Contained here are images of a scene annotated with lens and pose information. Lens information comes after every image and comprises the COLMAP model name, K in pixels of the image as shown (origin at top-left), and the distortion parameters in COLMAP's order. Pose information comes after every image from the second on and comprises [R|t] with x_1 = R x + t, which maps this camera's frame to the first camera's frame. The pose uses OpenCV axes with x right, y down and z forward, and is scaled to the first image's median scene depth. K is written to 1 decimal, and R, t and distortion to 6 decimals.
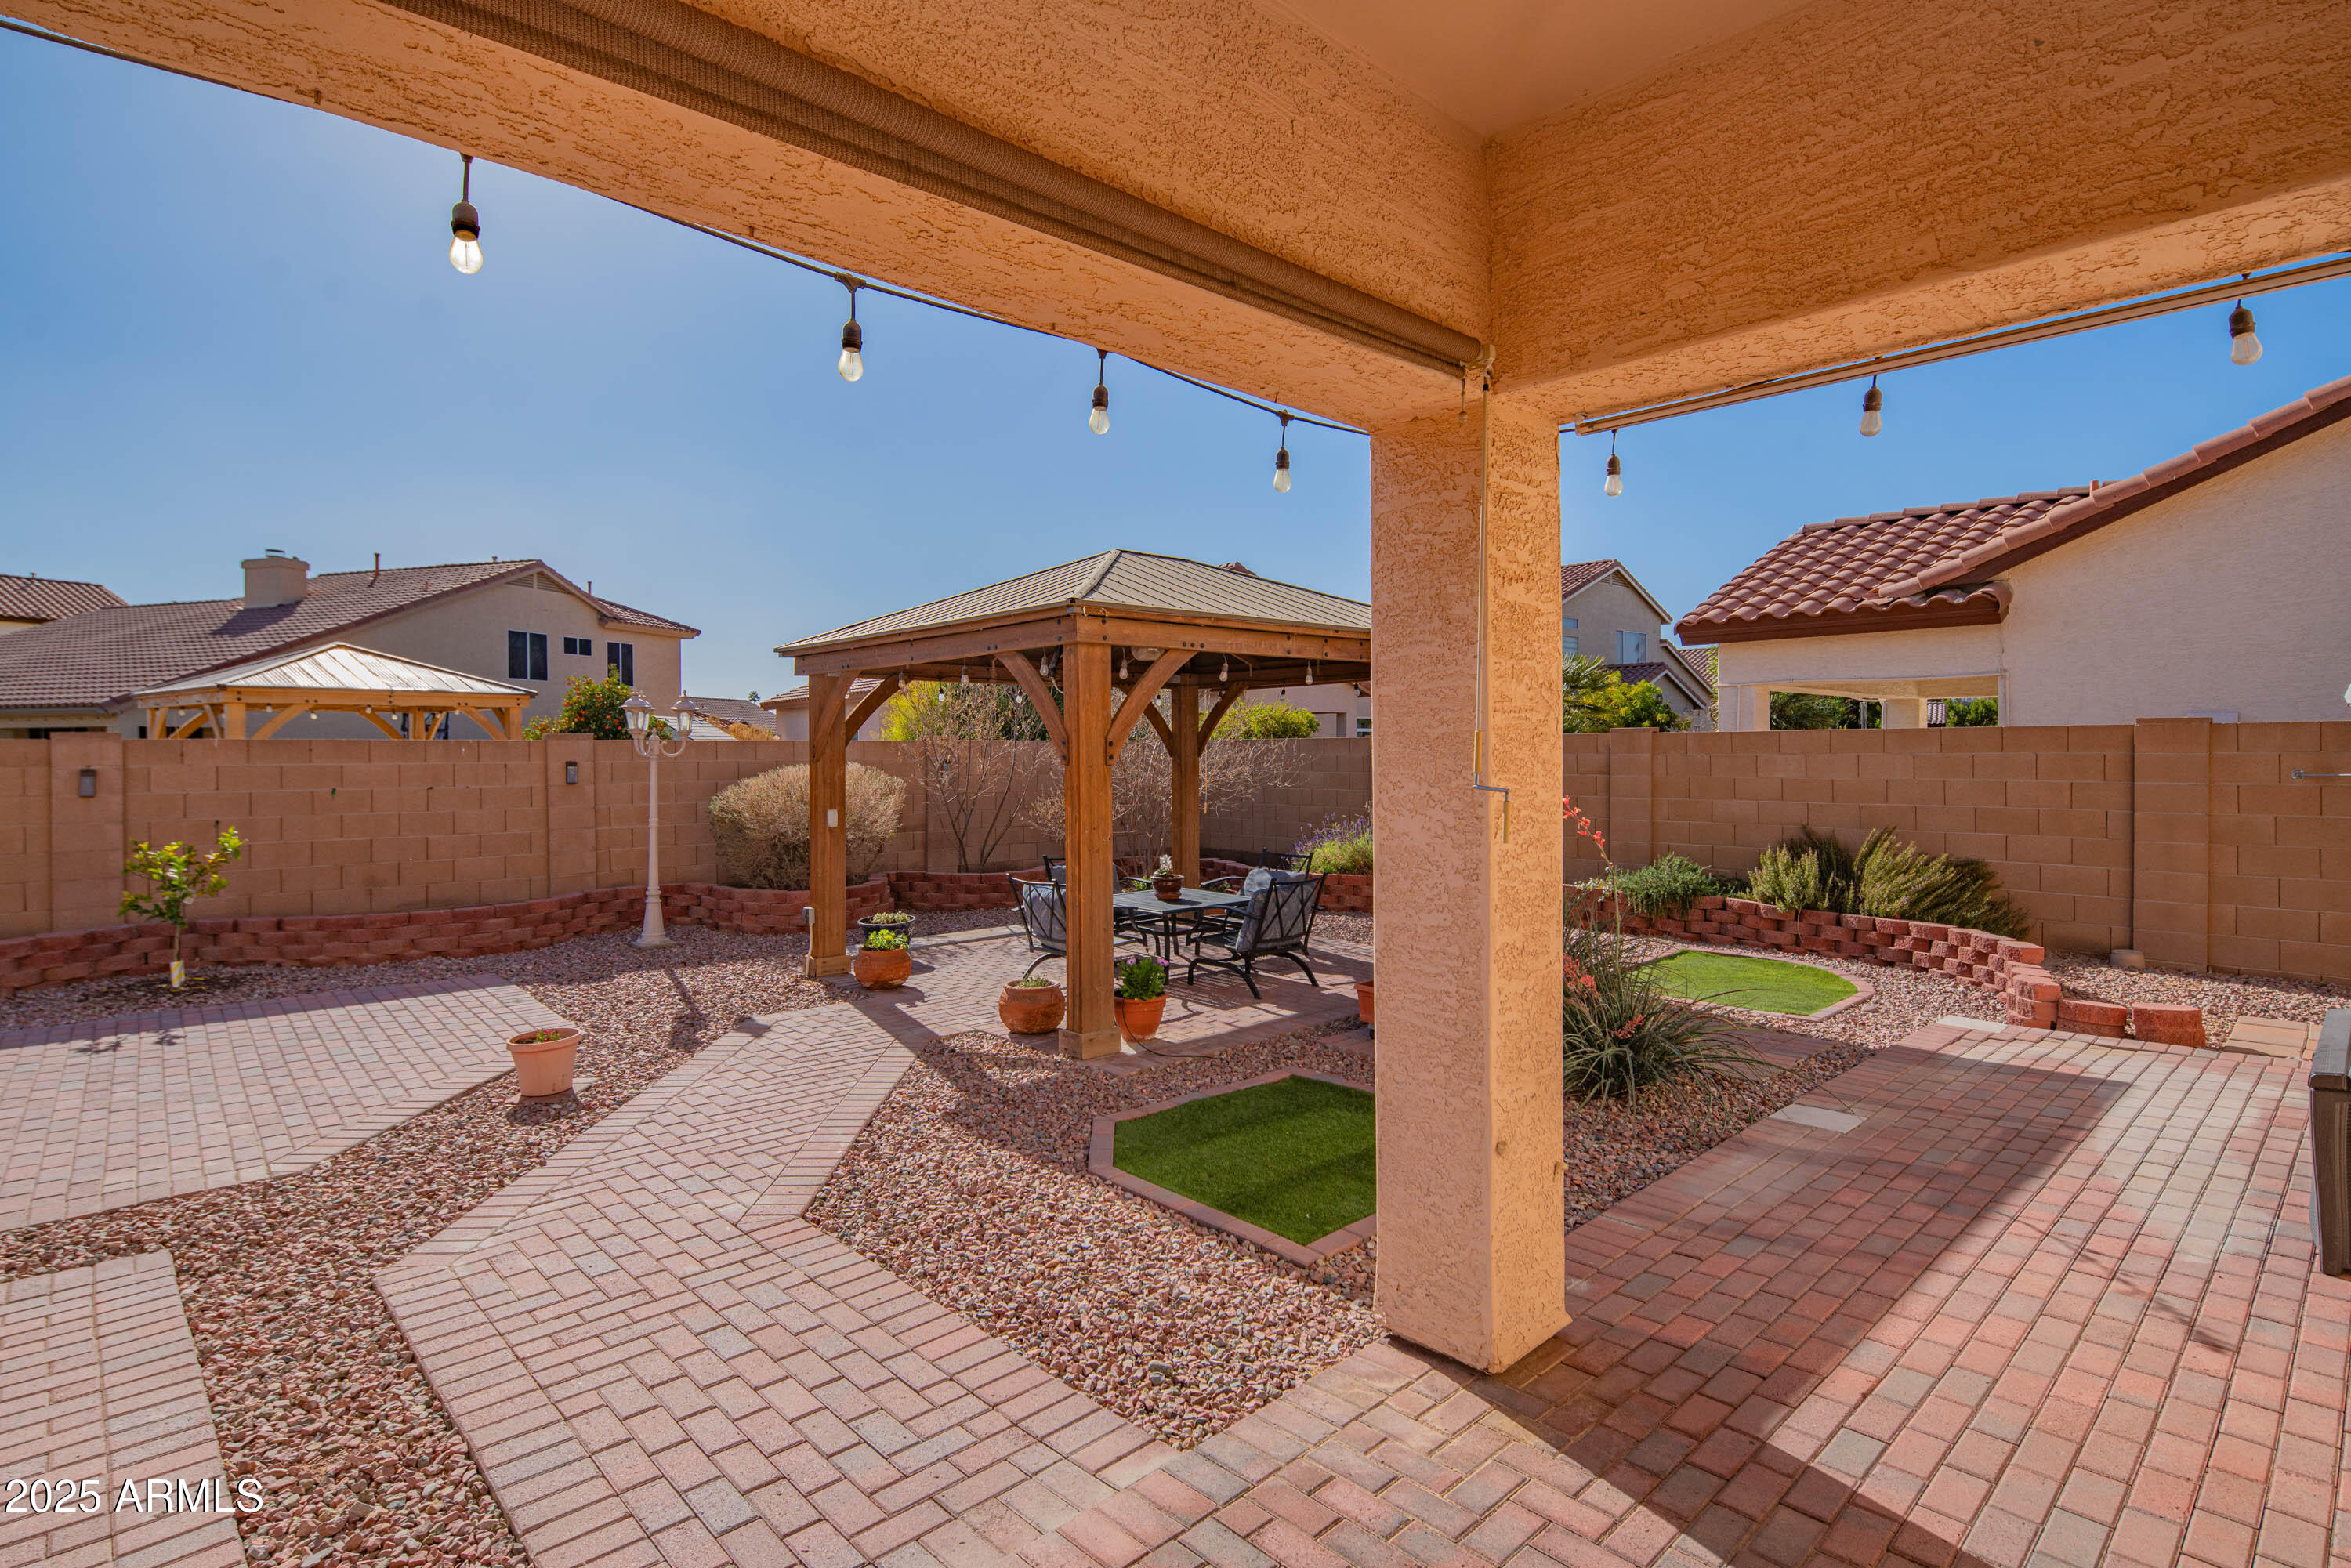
lens RADIAL K [[1154.0, 0, 1153.9], [0, 1154.0, 760.4], [0, 0, 1]] dist [0.002347, -0.000835]
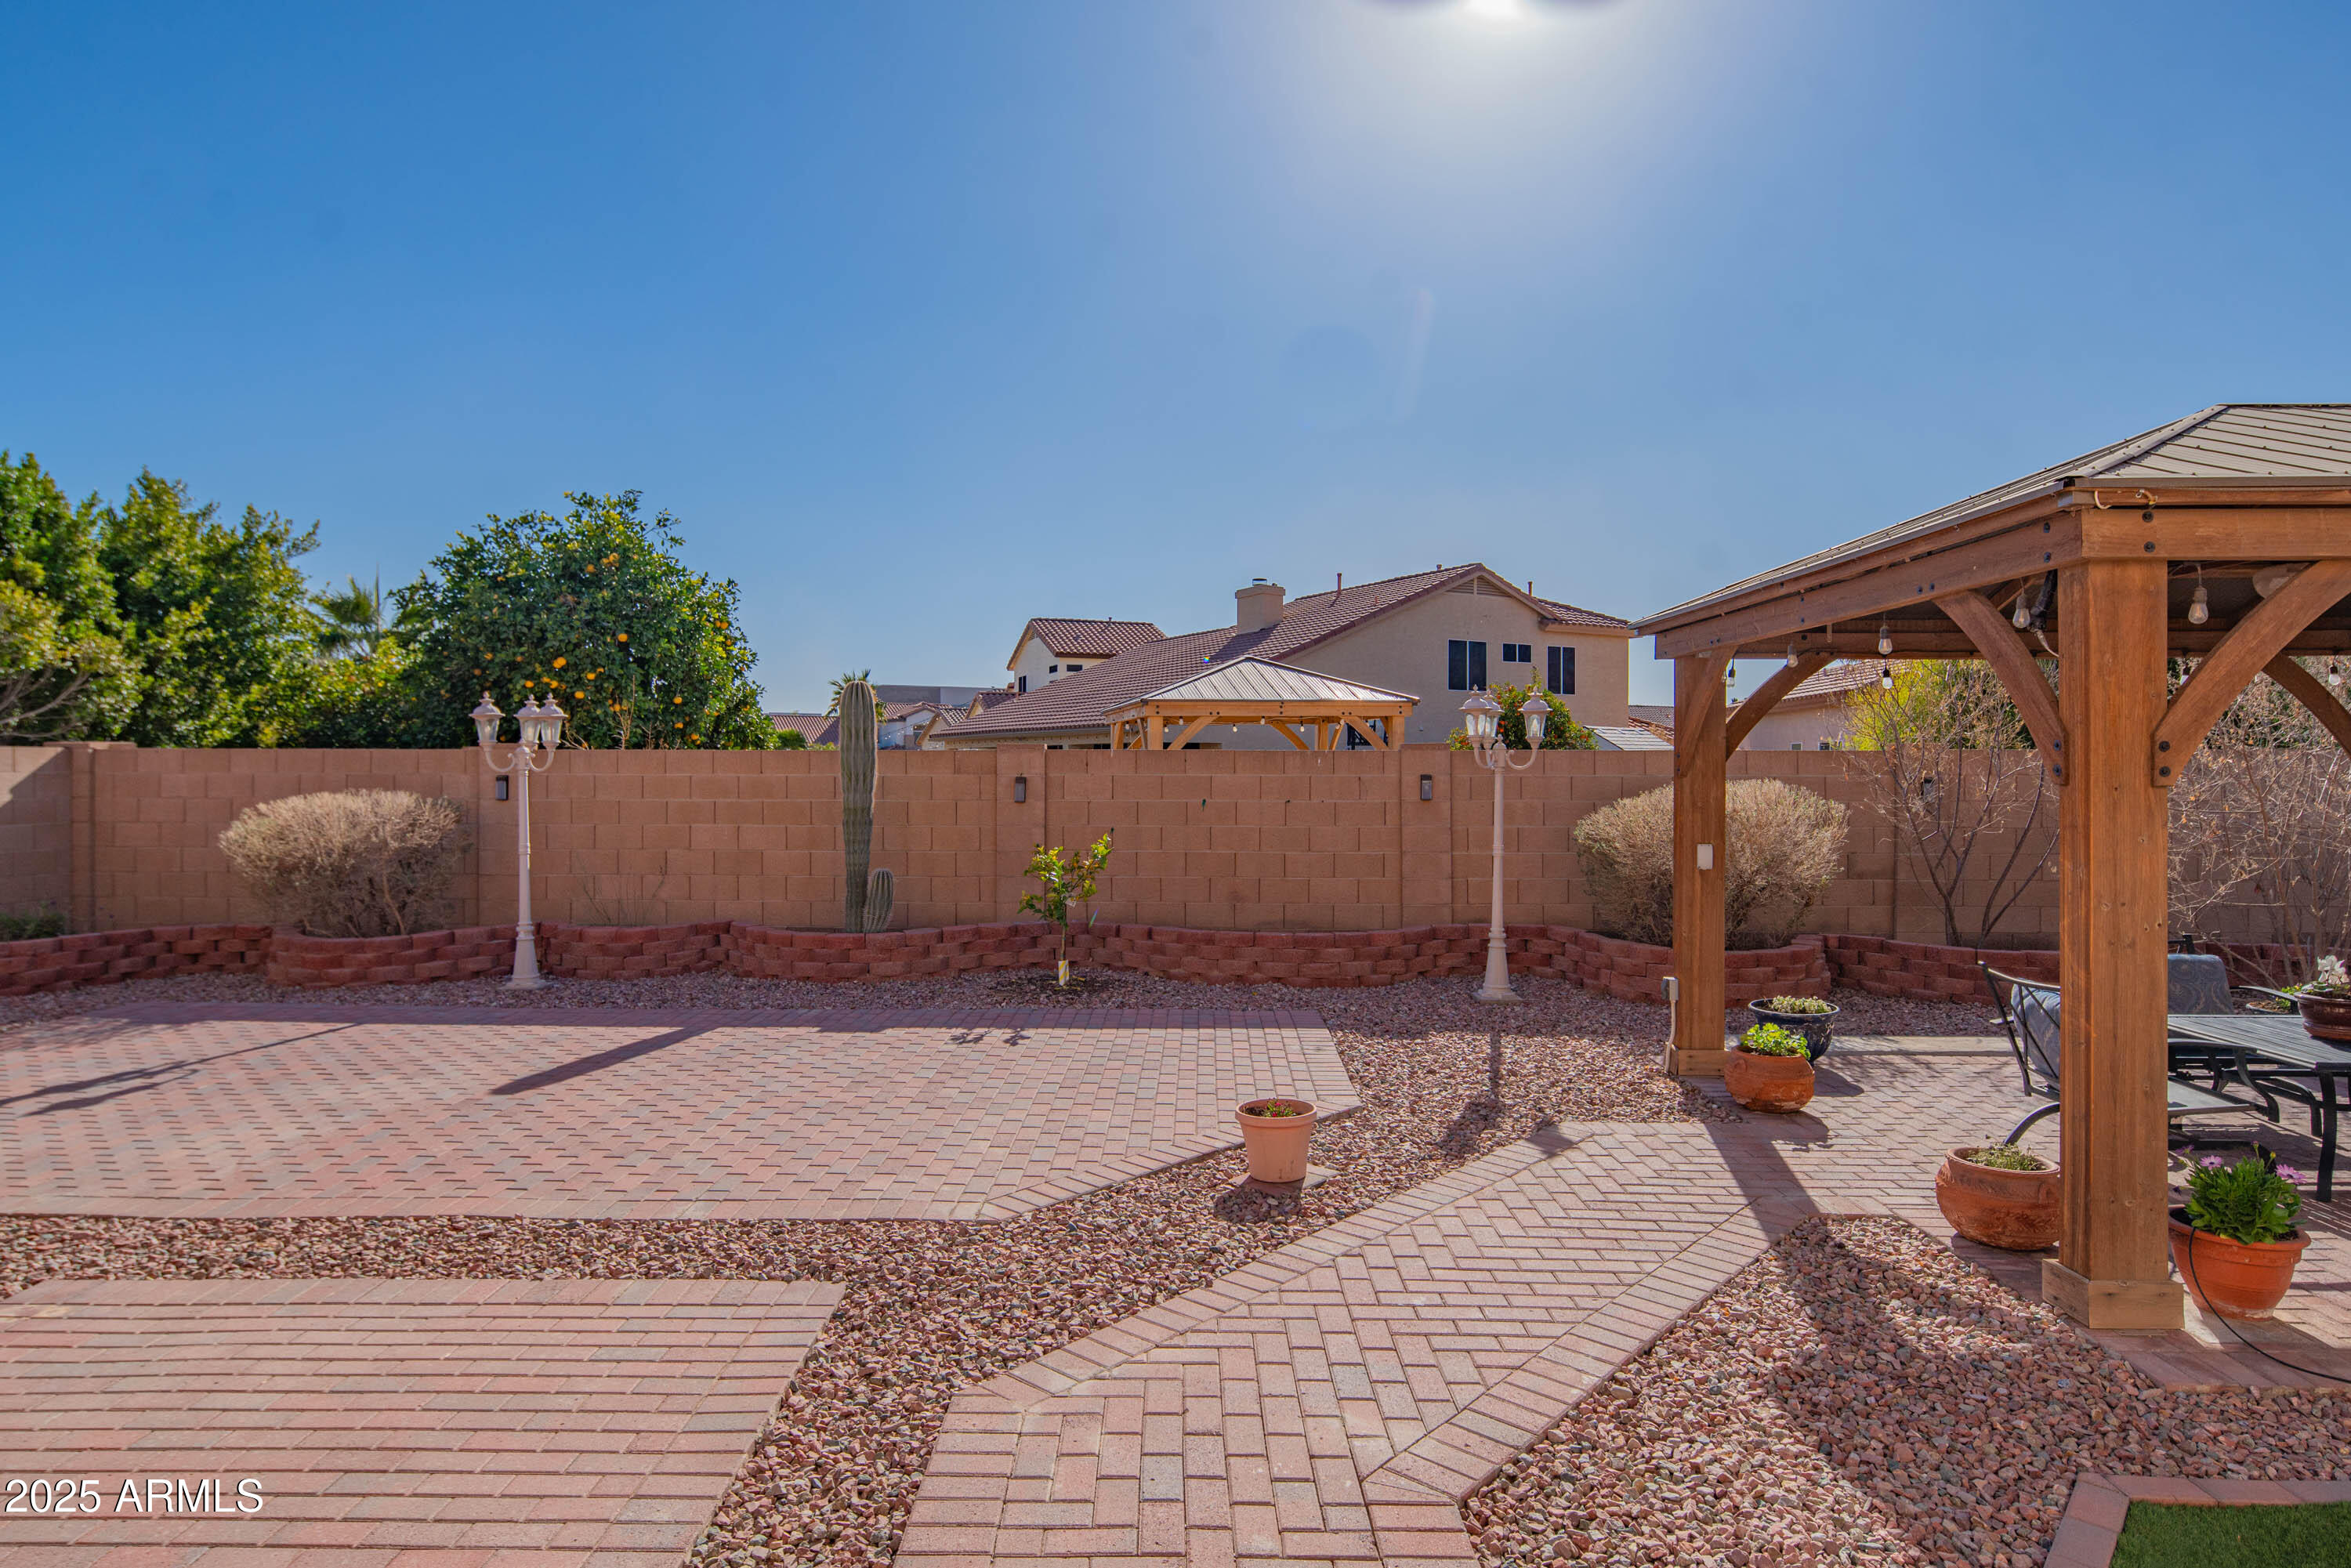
lens RADIAL K [[1305.2, 0, 1162.6], [0, 1305.2, 771.8], [0, 0, 1]] dist [0.005105, -0.004089]
pose [[0.732546, 0.007591, -0.680676, 0.031281], [-0.011148, 0.999938, -0.000846, 0.002731], [0.680627, 0.008208, 0.732585, 0.221900]]
